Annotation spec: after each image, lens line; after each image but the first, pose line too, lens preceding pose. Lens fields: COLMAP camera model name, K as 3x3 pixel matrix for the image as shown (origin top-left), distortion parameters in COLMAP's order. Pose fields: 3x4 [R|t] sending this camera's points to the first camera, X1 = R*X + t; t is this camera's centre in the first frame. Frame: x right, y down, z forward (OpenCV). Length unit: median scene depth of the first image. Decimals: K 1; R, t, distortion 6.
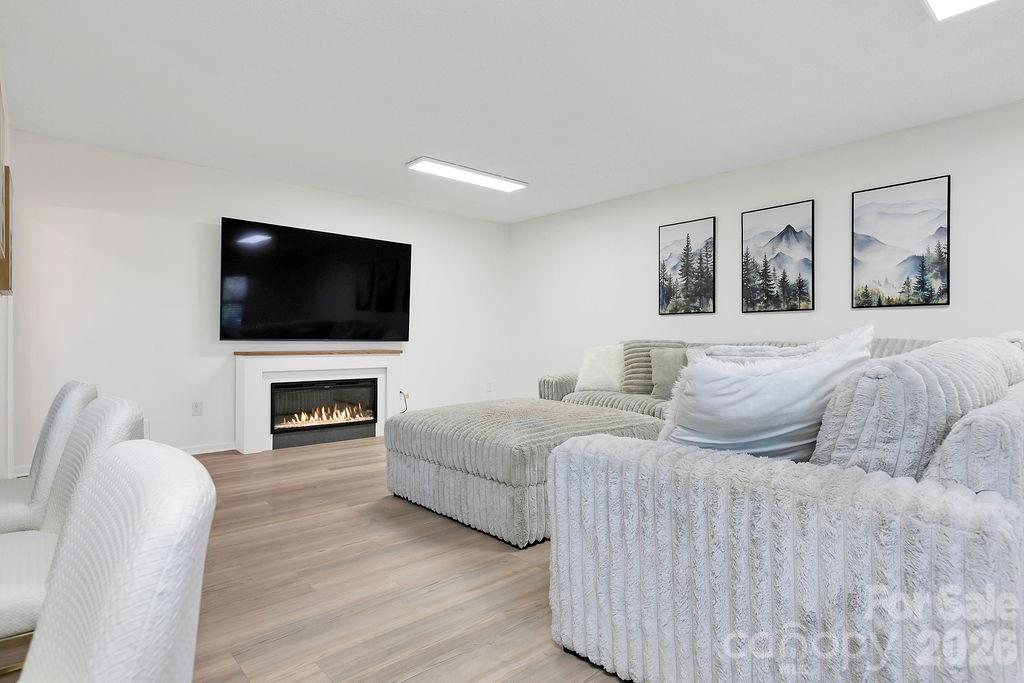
lens RADIAL K [[546.9, 0, 512.0], [0, 546.9, 341.5], [0, 0, 1]] dist [0.002476, 0.000460]
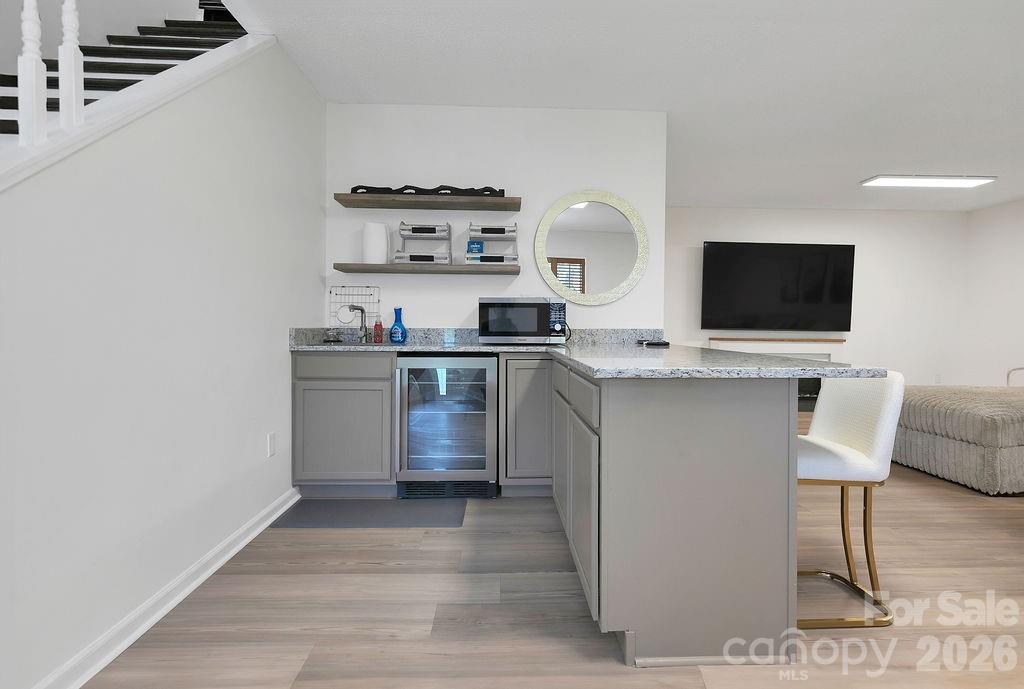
lens RADIAL K [[529.2, 0, 516.8], [0, 529.2, 330.9], [0, 0, 1]] dist [-0.005334, -0.002289]
pose [[0.767164, 0.010593, -0.641364, -0.046116], [-0.009139, 0.999943, 0.005584, -0.002581], [0.641386, 0.001577, 0.767216, -0.599339]]
